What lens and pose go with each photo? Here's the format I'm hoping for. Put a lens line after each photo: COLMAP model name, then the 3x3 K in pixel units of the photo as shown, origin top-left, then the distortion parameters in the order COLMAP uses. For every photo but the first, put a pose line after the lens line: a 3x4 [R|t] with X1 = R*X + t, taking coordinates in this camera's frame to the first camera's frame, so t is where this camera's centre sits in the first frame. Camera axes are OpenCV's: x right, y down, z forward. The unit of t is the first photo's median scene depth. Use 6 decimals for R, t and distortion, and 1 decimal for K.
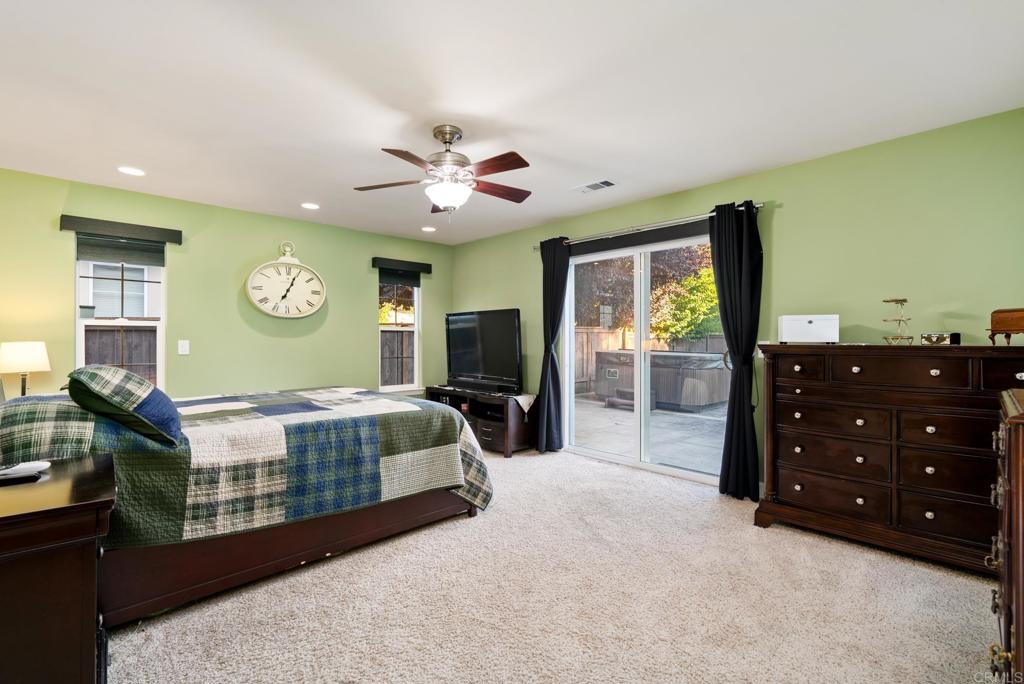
lens RADIAL K [[468.0, 0, 515.9], [0, 468.0, 329.1], [0, 0, 1]] dist [-0.001418, 0.000293]
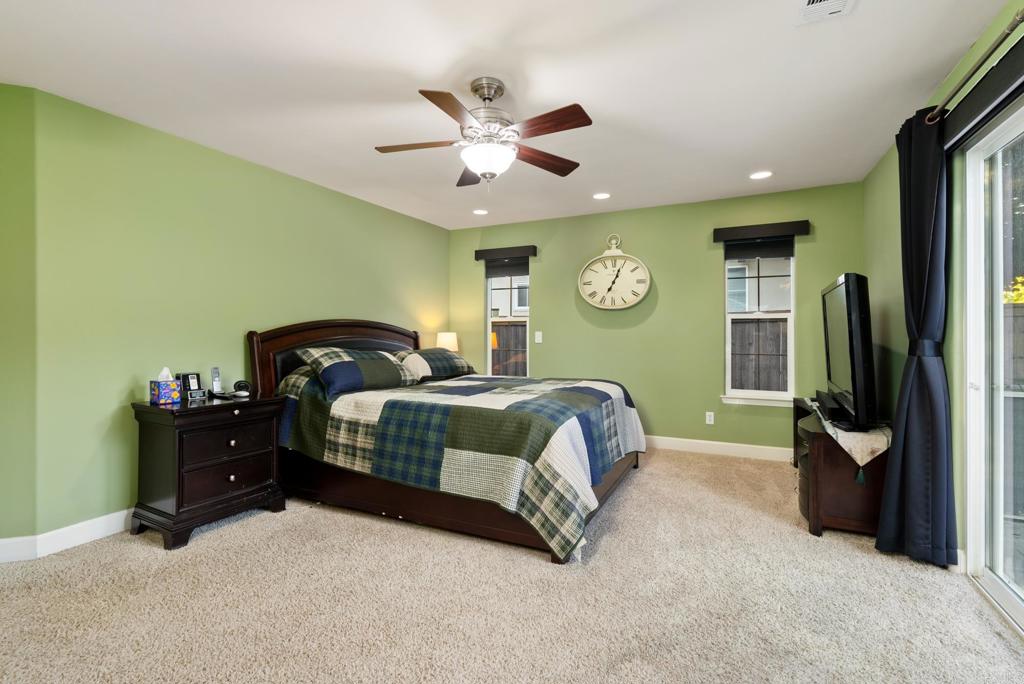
lens RADIAL K [[465.2, 0, 510.1], [0, 465.2, 324.3], [0, 0, 1]] dist [0.000075, -0.000135]
pose [[0.328585, -0.015458, -0.944348, 0.618405], [0.024508, 0.999669, -0.007836, 0.017223], [0.944156, -0.020569, 0.328855, 0.703676]]
